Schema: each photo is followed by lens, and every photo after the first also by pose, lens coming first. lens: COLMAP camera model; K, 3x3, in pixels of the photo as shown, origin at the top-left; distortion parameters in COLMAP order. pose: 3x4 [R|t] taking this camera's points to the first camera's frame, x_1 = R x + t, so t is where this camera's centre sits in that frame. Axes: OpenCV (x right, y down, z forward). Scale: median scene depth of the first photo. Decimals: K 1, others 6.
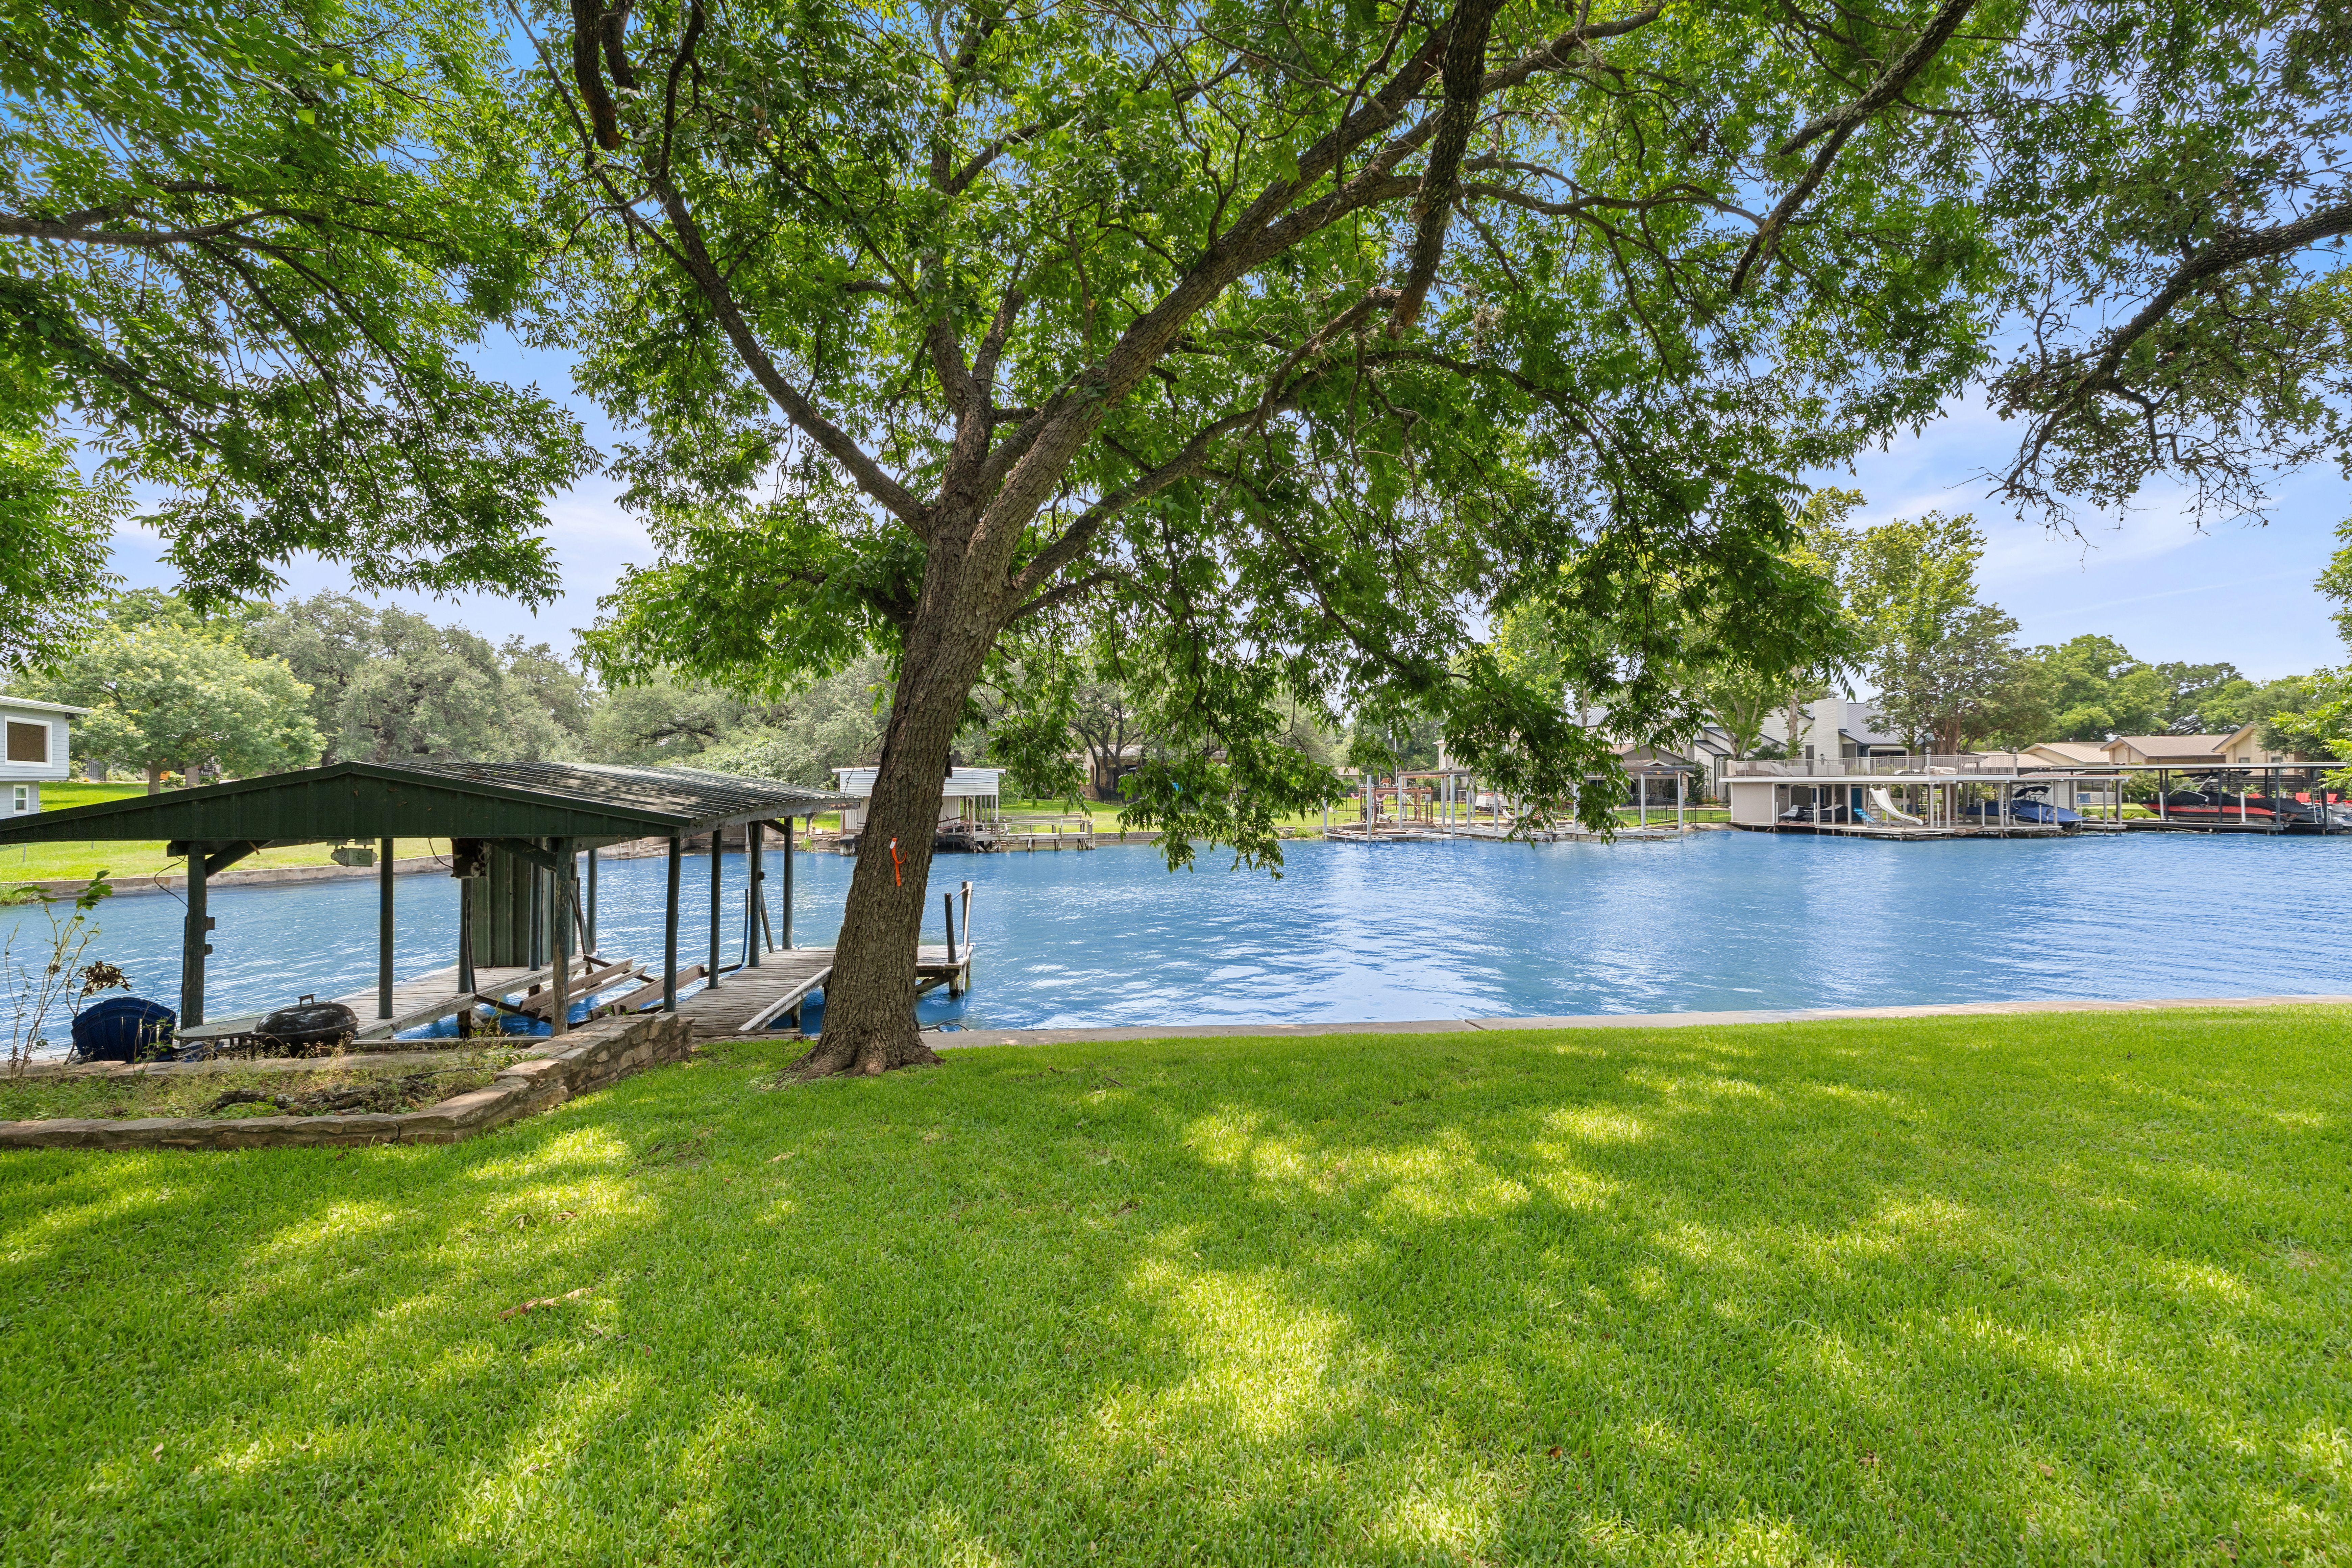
lens RADIAL K [[1013.0, 0, 1182.1], [0, 1013.0, 794.0], [0, 0, 1]] dist [0.002298, 0.000479]
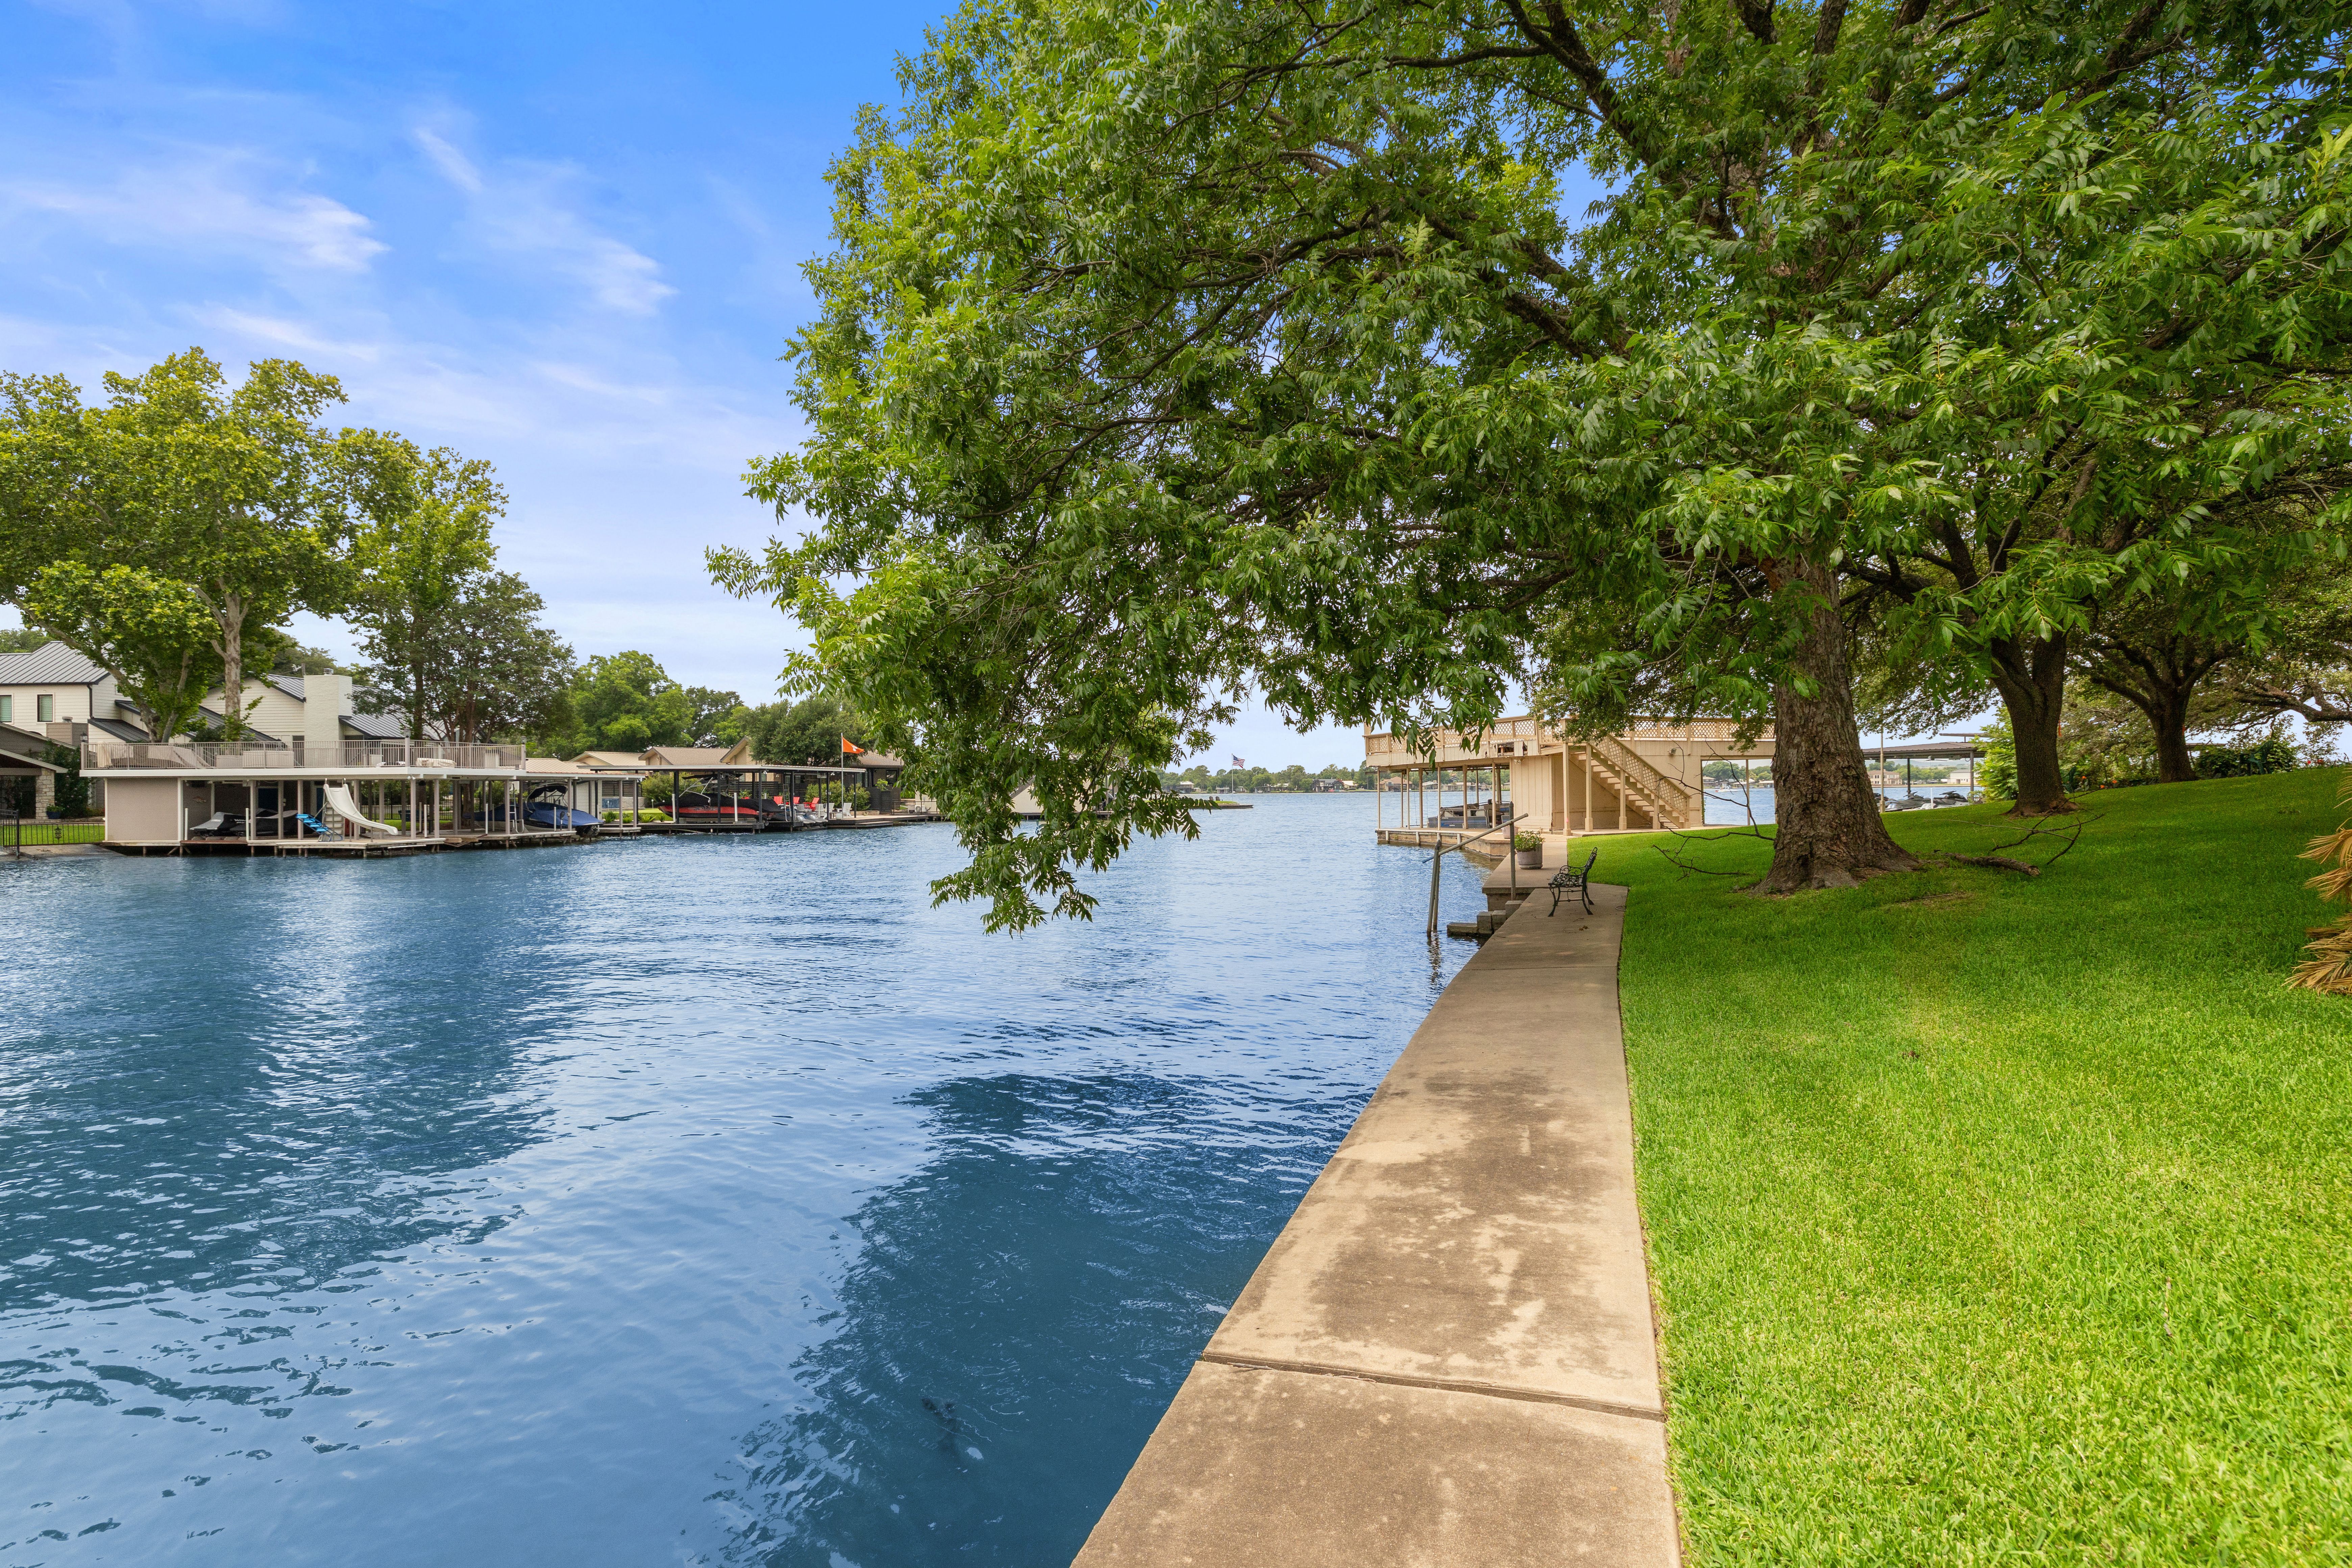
lens RADIAL K [[1013.0, 0, 1185.2], [0, 1013.0, 790.5], [0, 0, 1]] dist [0.002298, 0.000479]
pose [[0.350320, 0.007327, 0.936601, 0.228182], [0.009747, 0.999887, -0.011468, 0.011419], [-0.936579, 0.013147, 0.350209, 0.201334]]
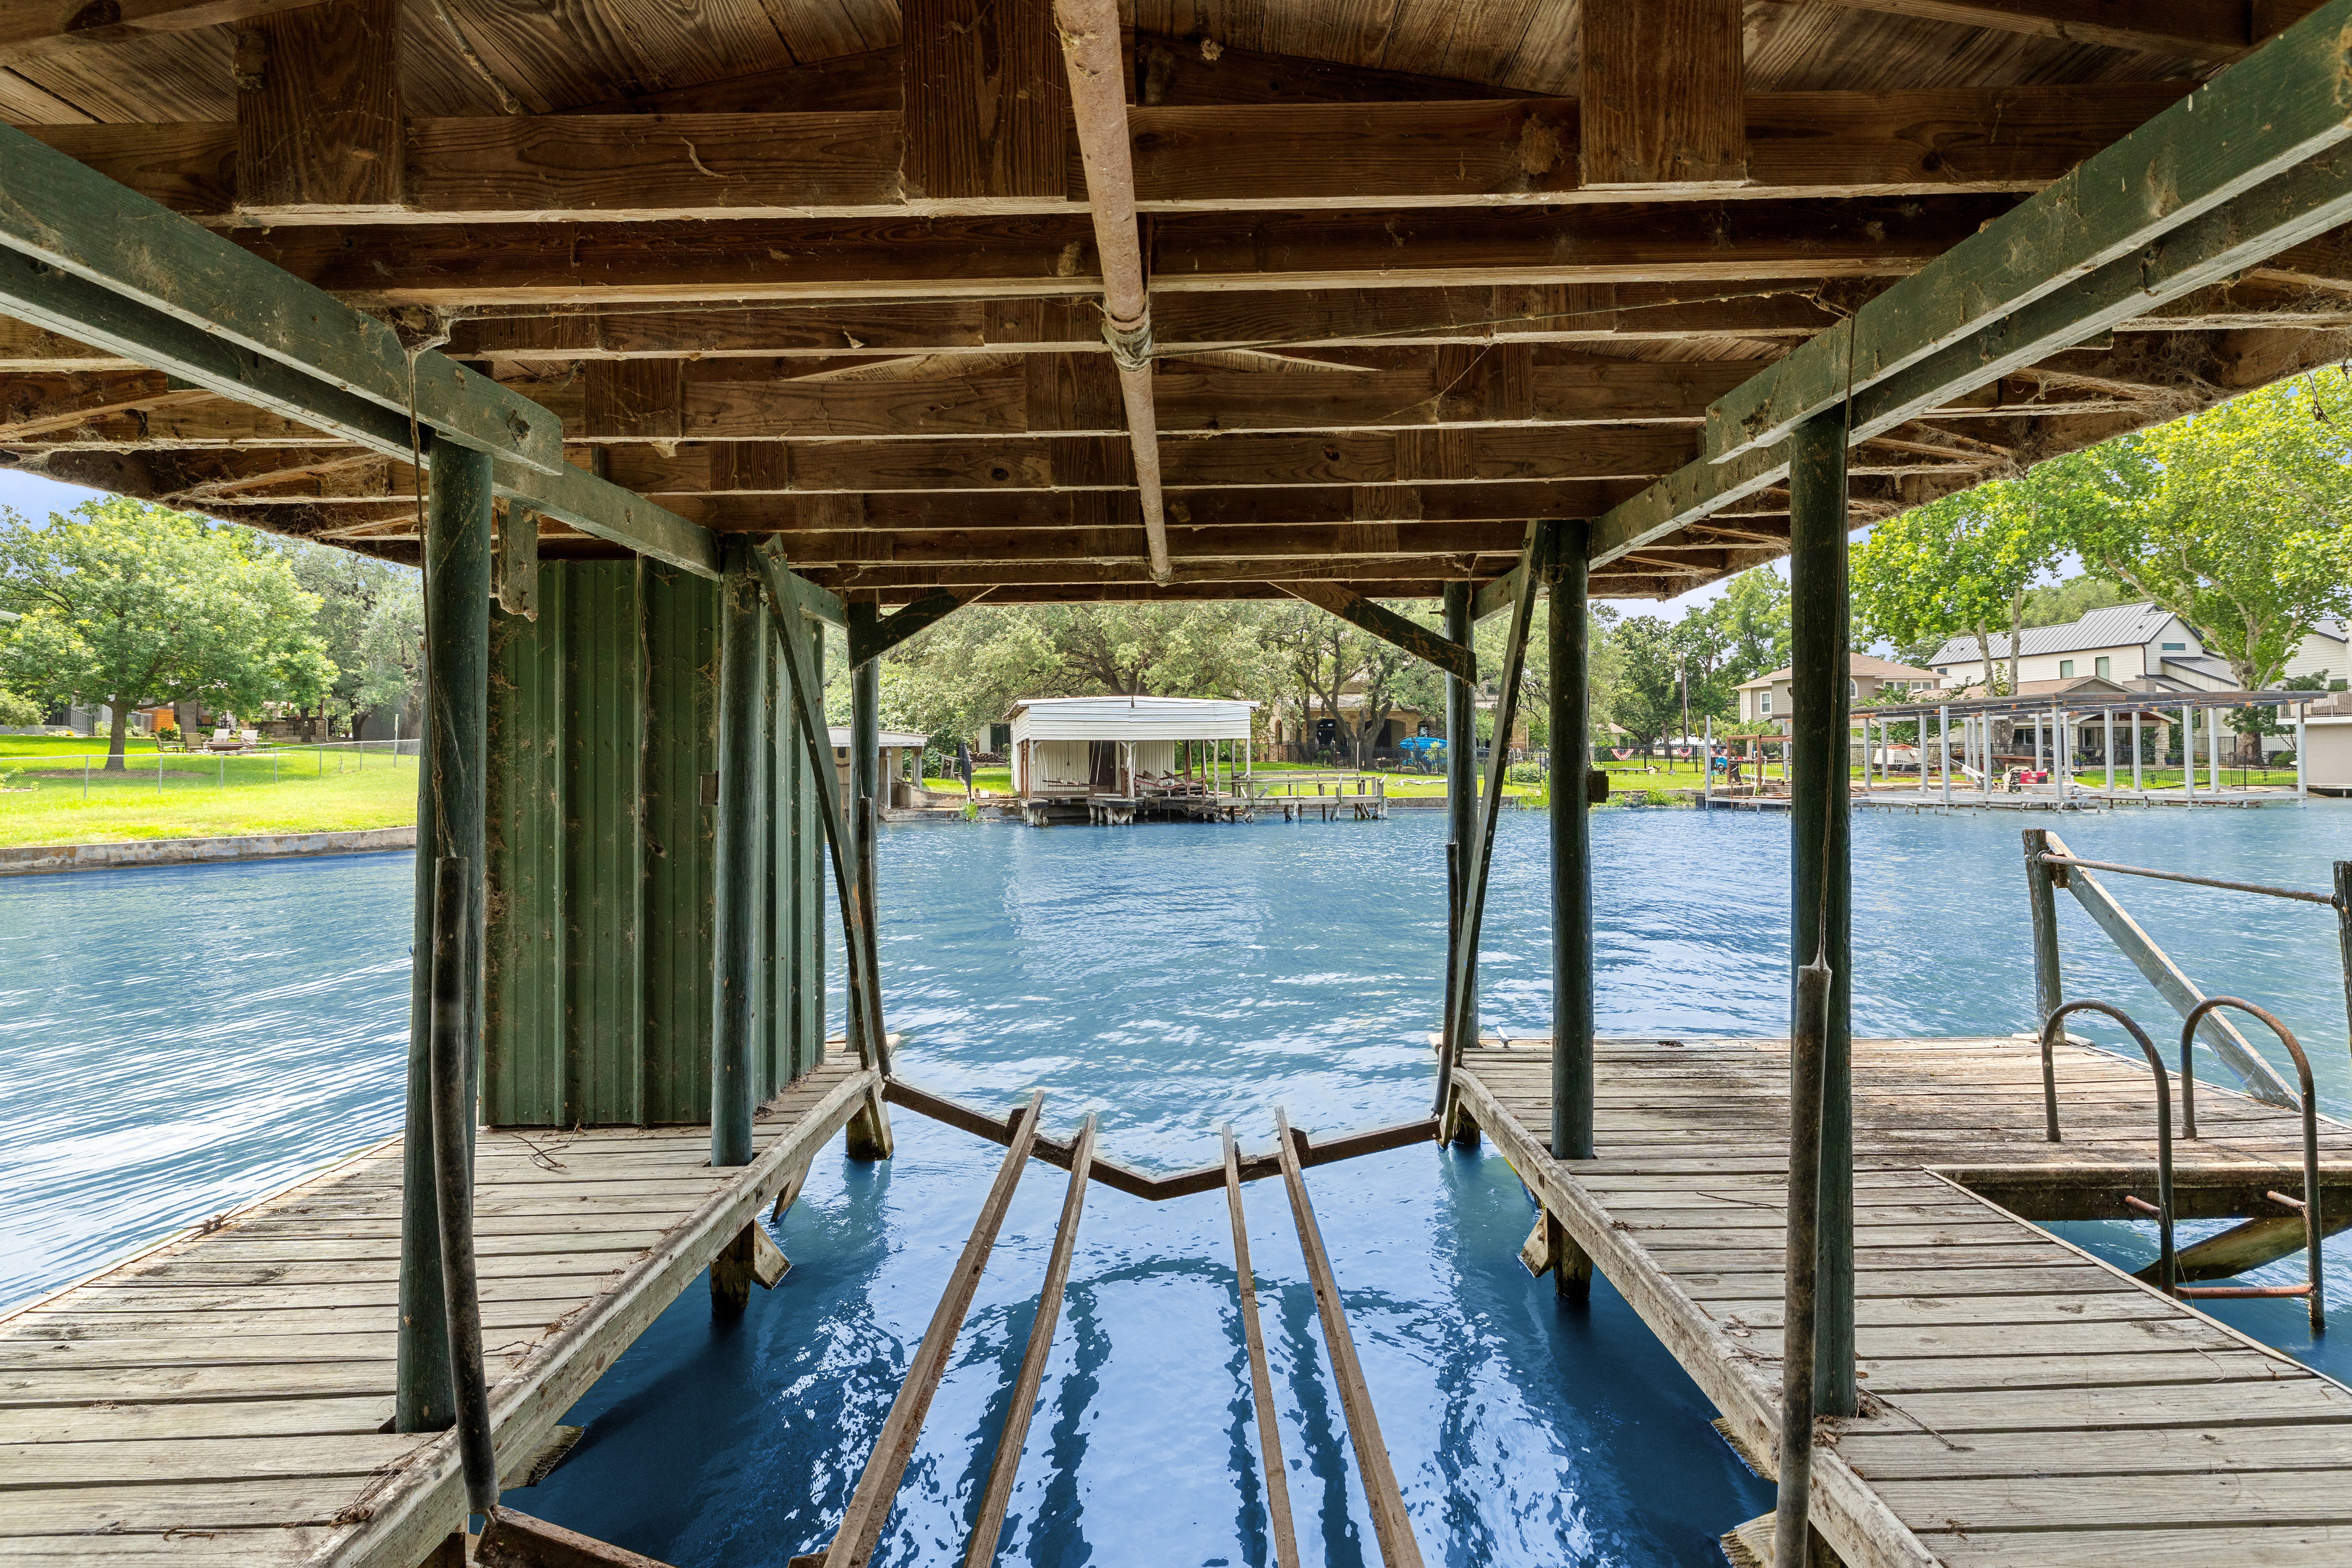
lens RADIAL K [[1180.7, 0, 1191.7], [0, 1180.7, 740.8], [0, 0, 1]] dist [0.002871, -0.001356]
pose [[0.995202, -0.004816, -0.097719, -0.124183], [0.002359, 0.999679, -0.025243, 0.019761], [0.097809, 0.024892, 0.994894, 0.182074]]
